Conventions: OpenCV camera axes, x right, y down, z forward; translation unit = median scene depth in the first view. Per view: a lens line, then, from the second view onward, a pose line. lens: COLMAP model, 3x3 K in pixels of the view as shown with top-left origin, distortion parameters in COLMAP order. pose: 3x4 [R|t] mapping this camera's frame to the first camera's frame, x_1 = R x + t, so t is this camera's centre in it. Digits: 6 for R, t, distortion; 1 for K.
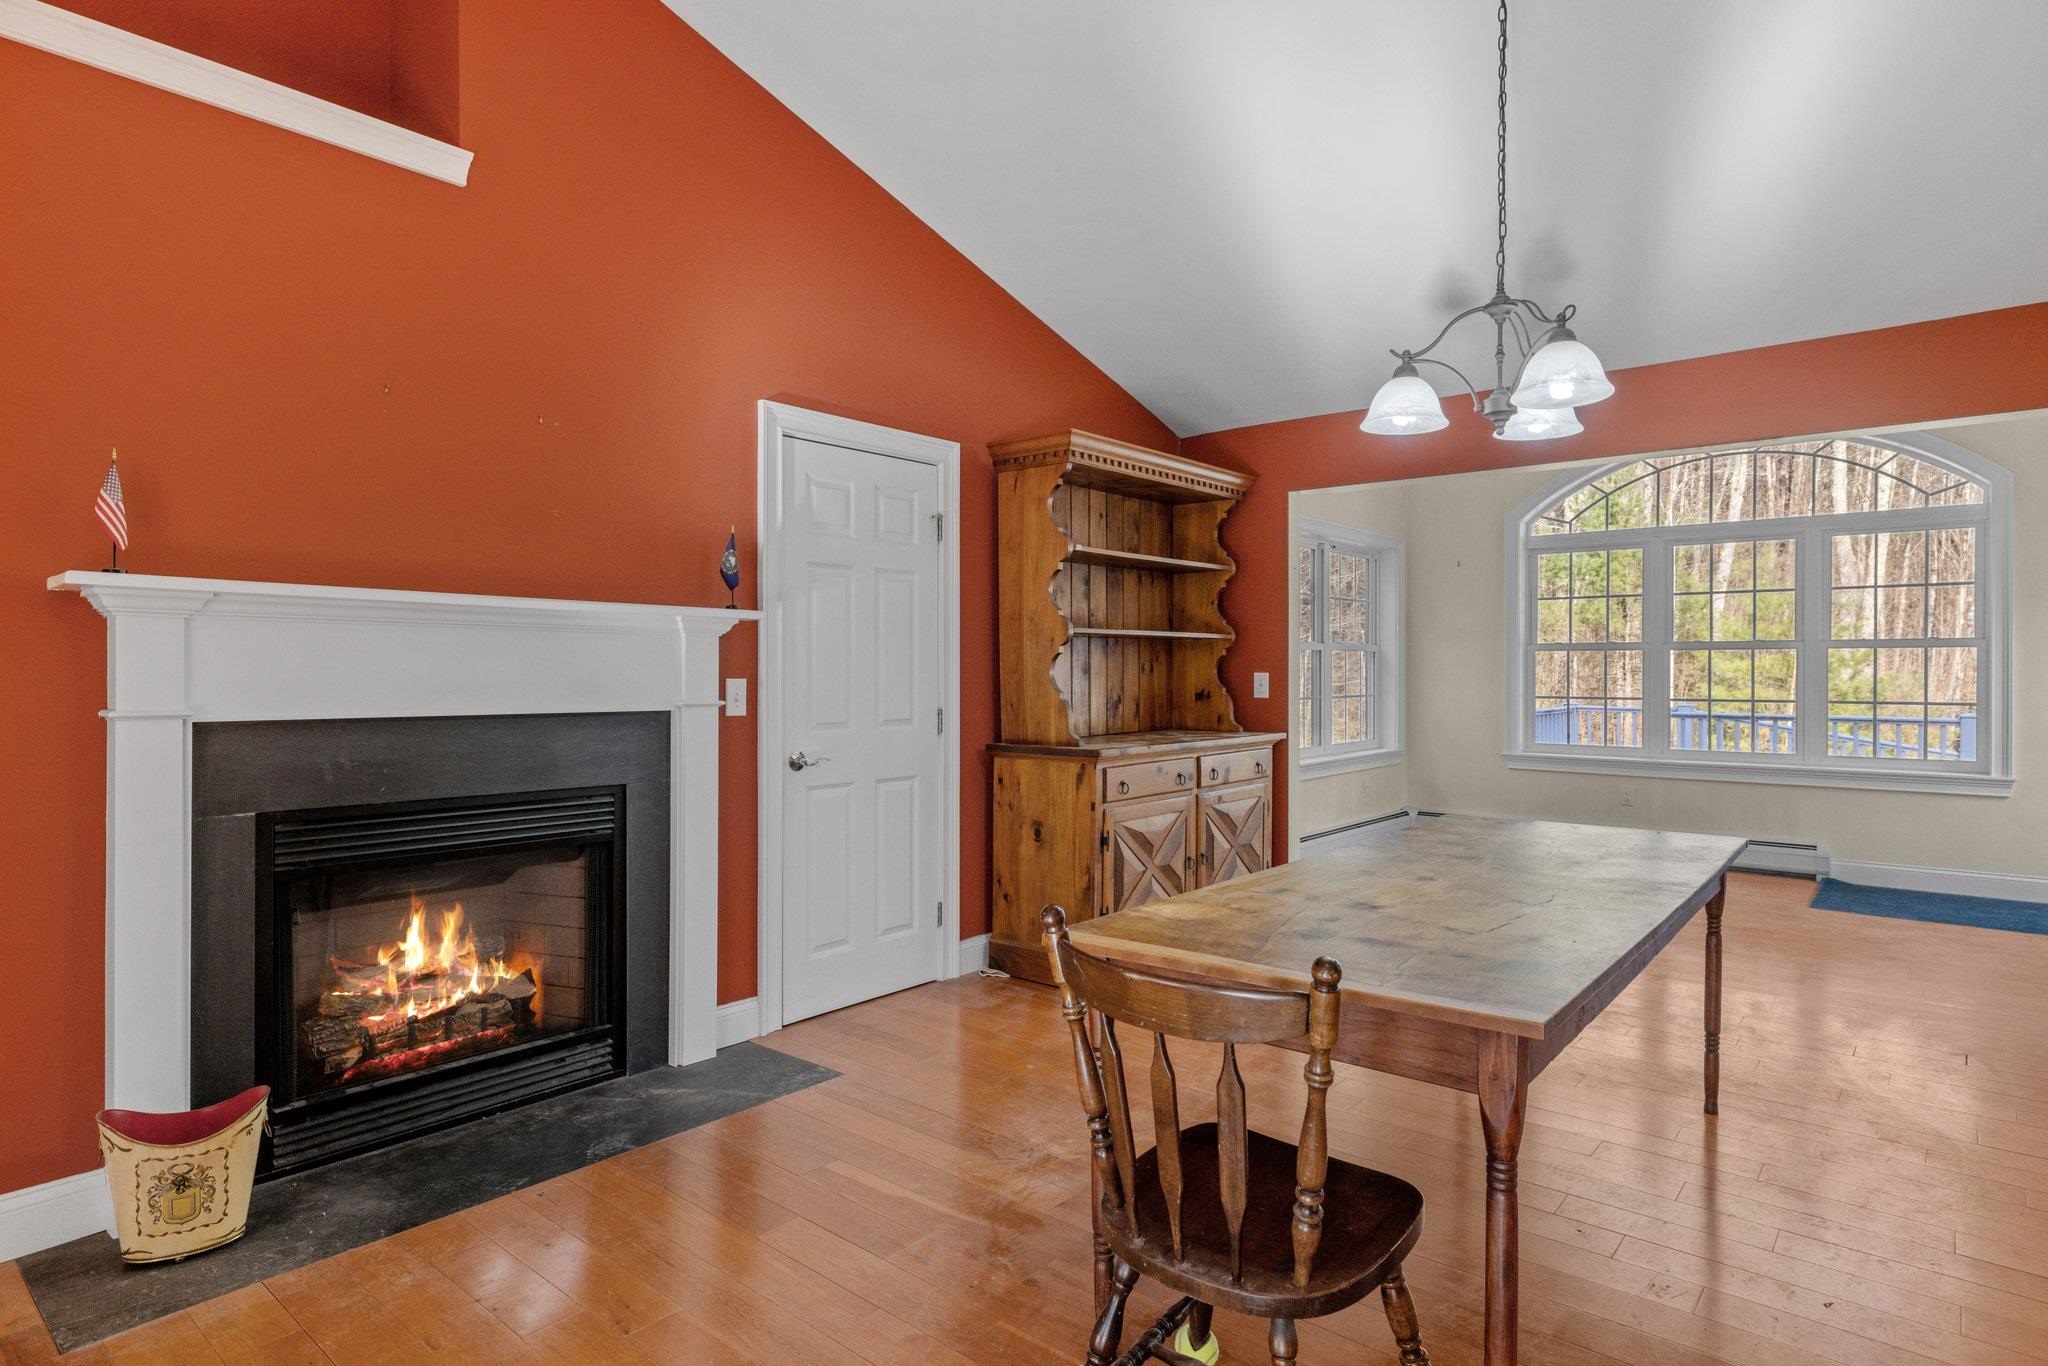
lens RADIAL K [[1116.0, 0, 1017.8], [0, 1116.0, 673.0], [0, 0, 1]] dist [-0.001317, 0.000425]
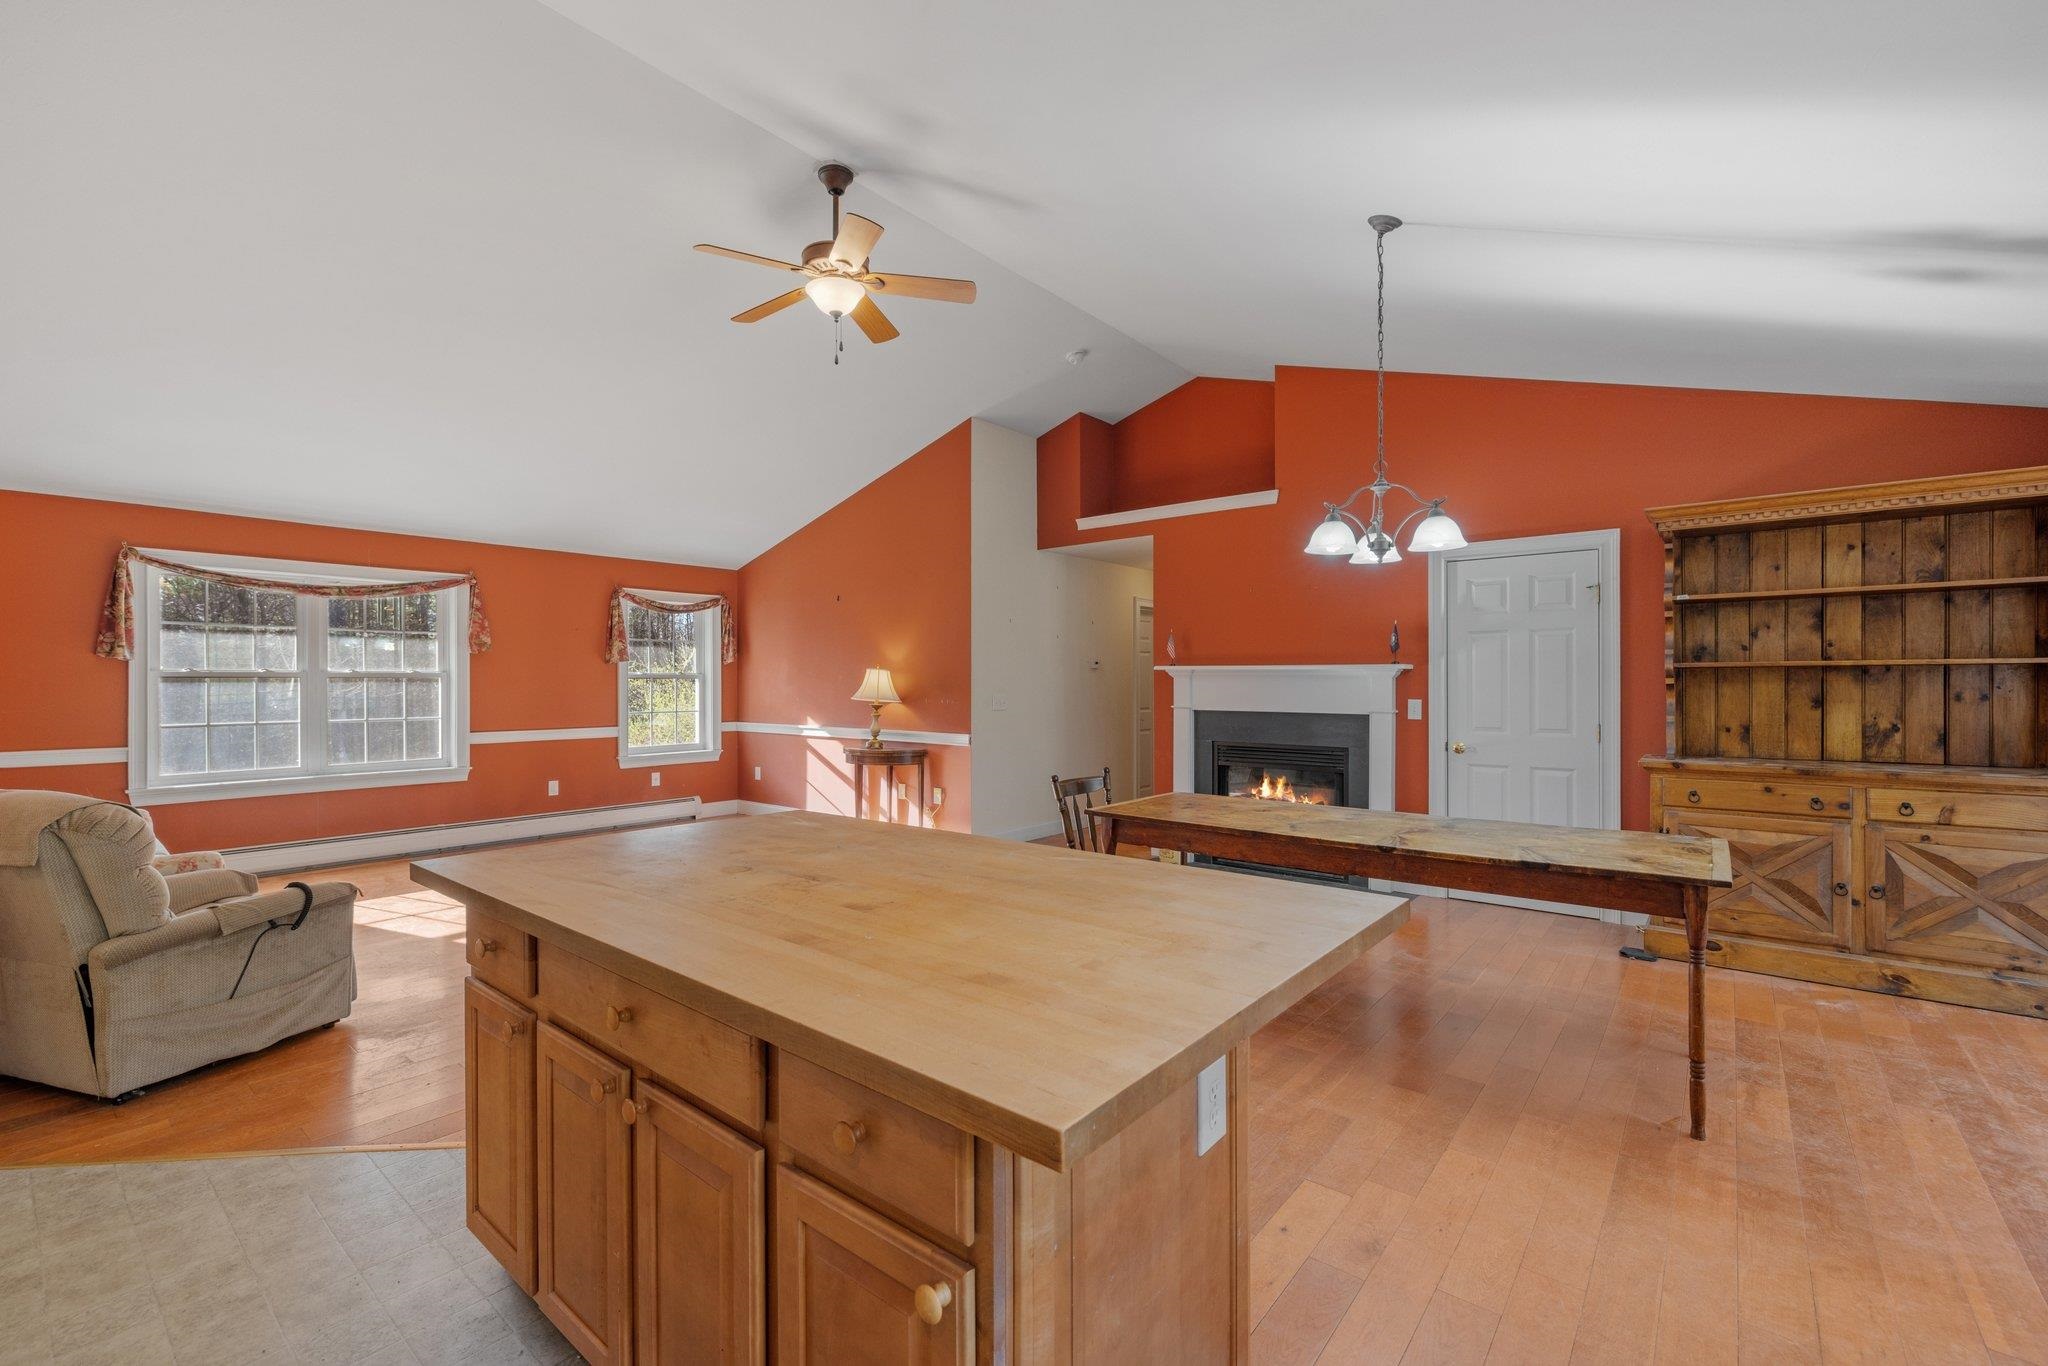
lens RADIAL K [[857.6, 0, 1029.5], [0, 857.6, 685.0], [0, 0, 1]] dist [-0.002016, -0.000270]
pose [[0.014507, 0.002363, -0.999892, 1.184626], [0.001122, 0.999997, 0.002380, -0.023715], [0.999894, -0.001157, 0.014504, 0.331211]]
